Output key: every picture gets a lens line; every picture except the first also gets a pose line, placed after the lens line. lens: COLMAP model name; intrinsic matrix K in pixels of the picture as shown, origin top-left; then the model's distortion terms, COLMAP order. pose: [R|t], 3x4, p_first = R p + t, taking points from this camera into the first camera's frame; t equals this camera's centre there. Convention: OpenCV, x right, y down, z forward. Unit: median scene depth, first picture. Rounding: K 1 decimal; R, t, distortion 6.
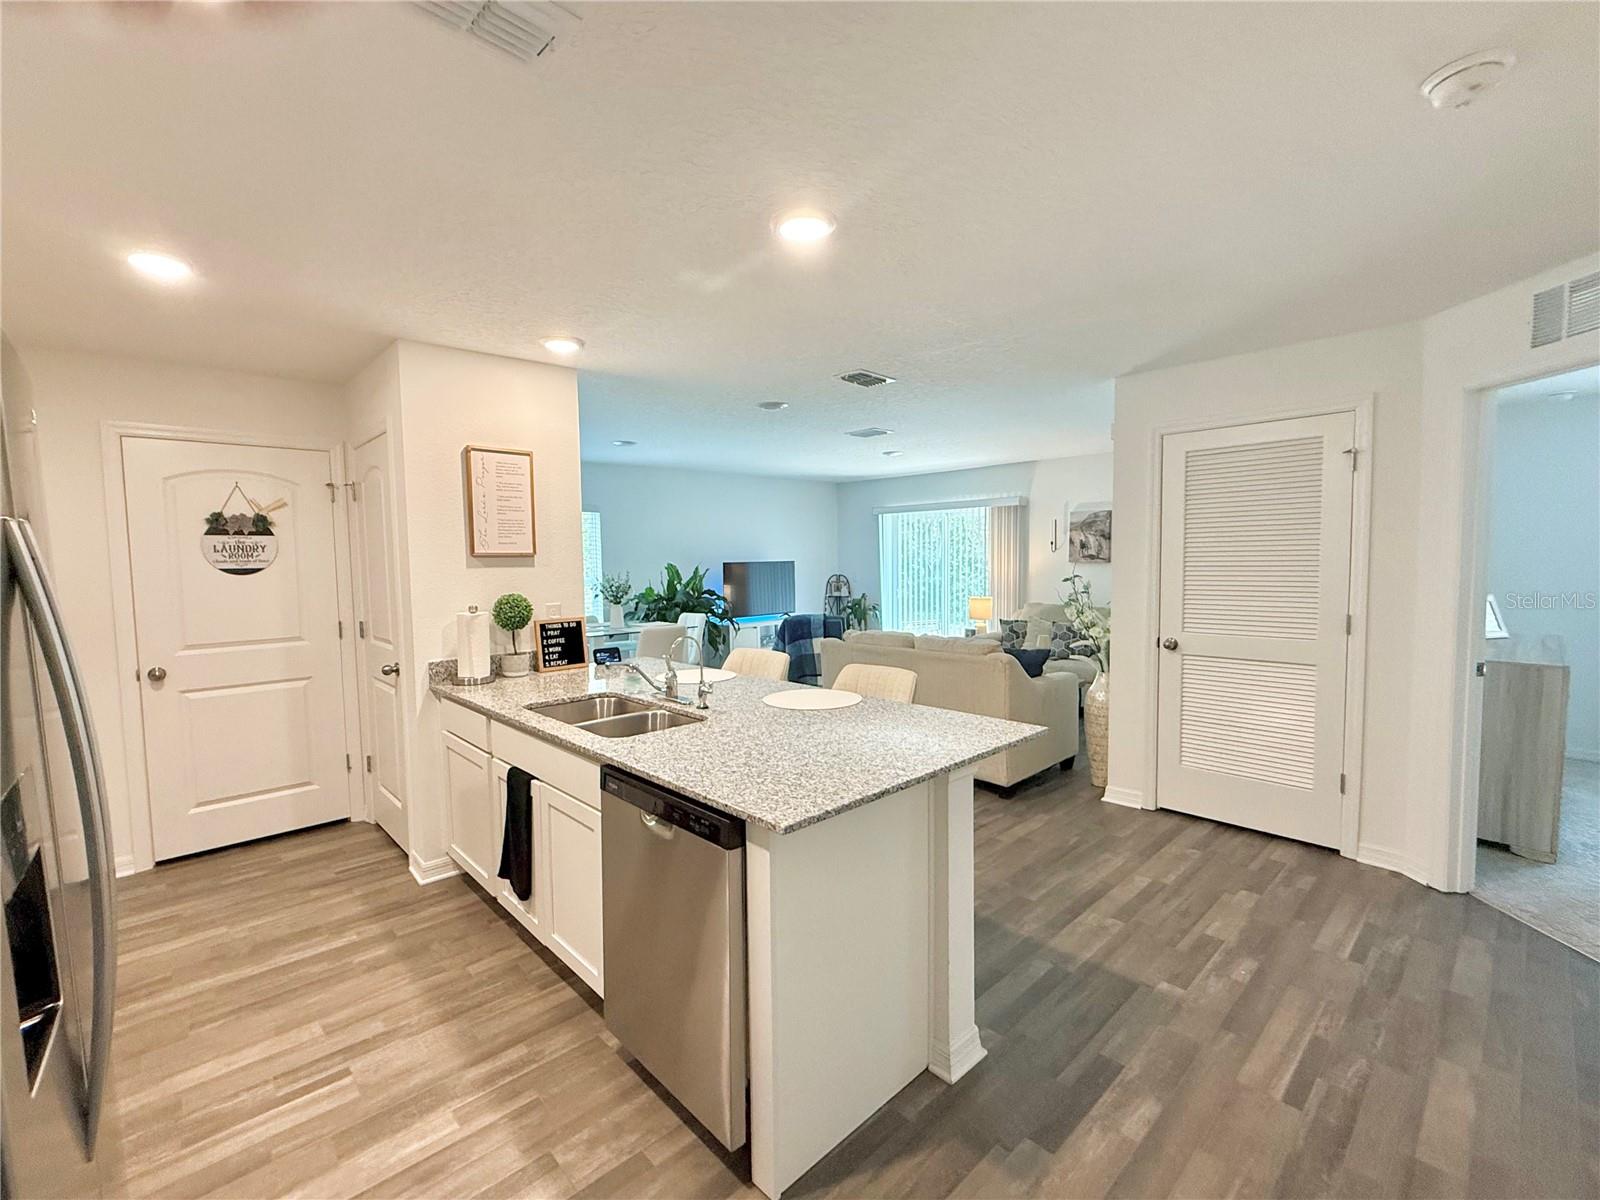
lens RADIAL K [[698.7, 0, 796.6], [0, 698.7, 603.2], [0, 0, 1]] dist [-0.017929, -0.000266]
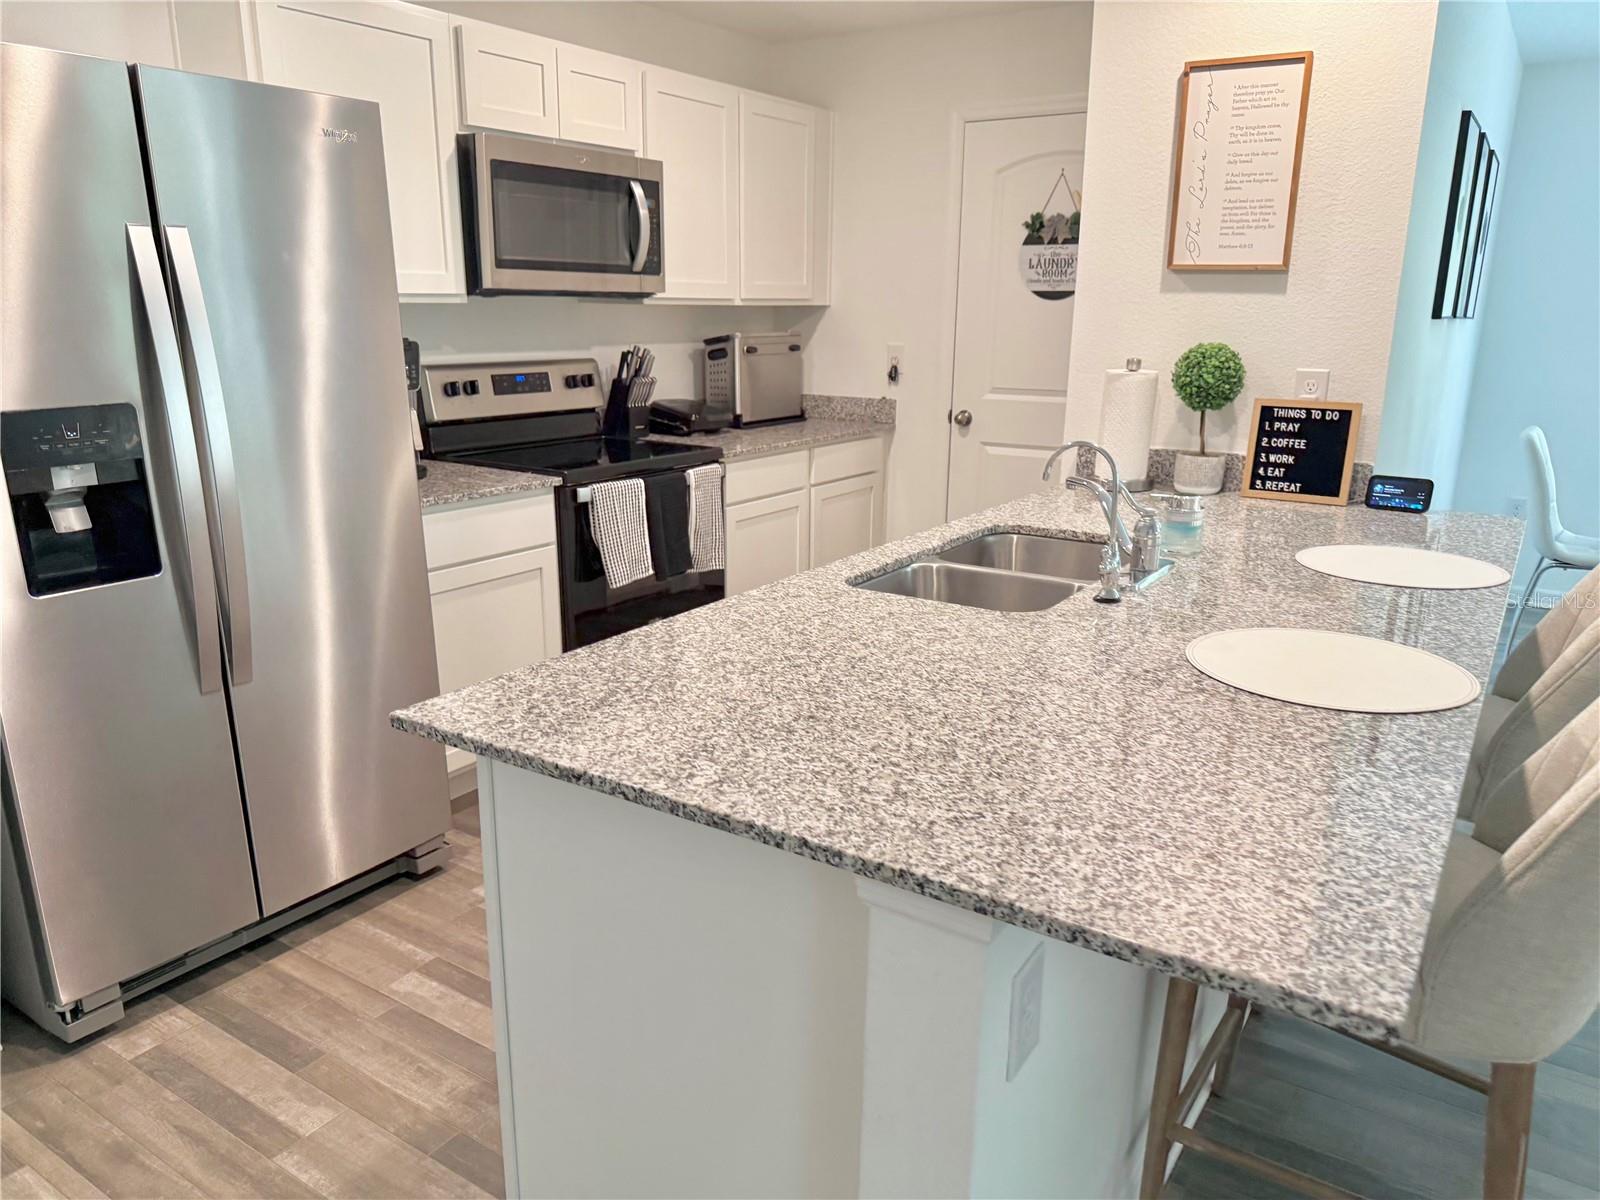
lens RADIAL K [[1146.6, 0, 800.6], [0, 1146.6, 604.1], [0, 0, 1]] dist [-0.000554, -0.006549]
pose [[0.237414, 0.265697, -0.934366, 0.302075], [-0.075643, 0.964003, 0.254904, -0.015134], [0.968459, 0.010161, 0.248966, 0.344147]]
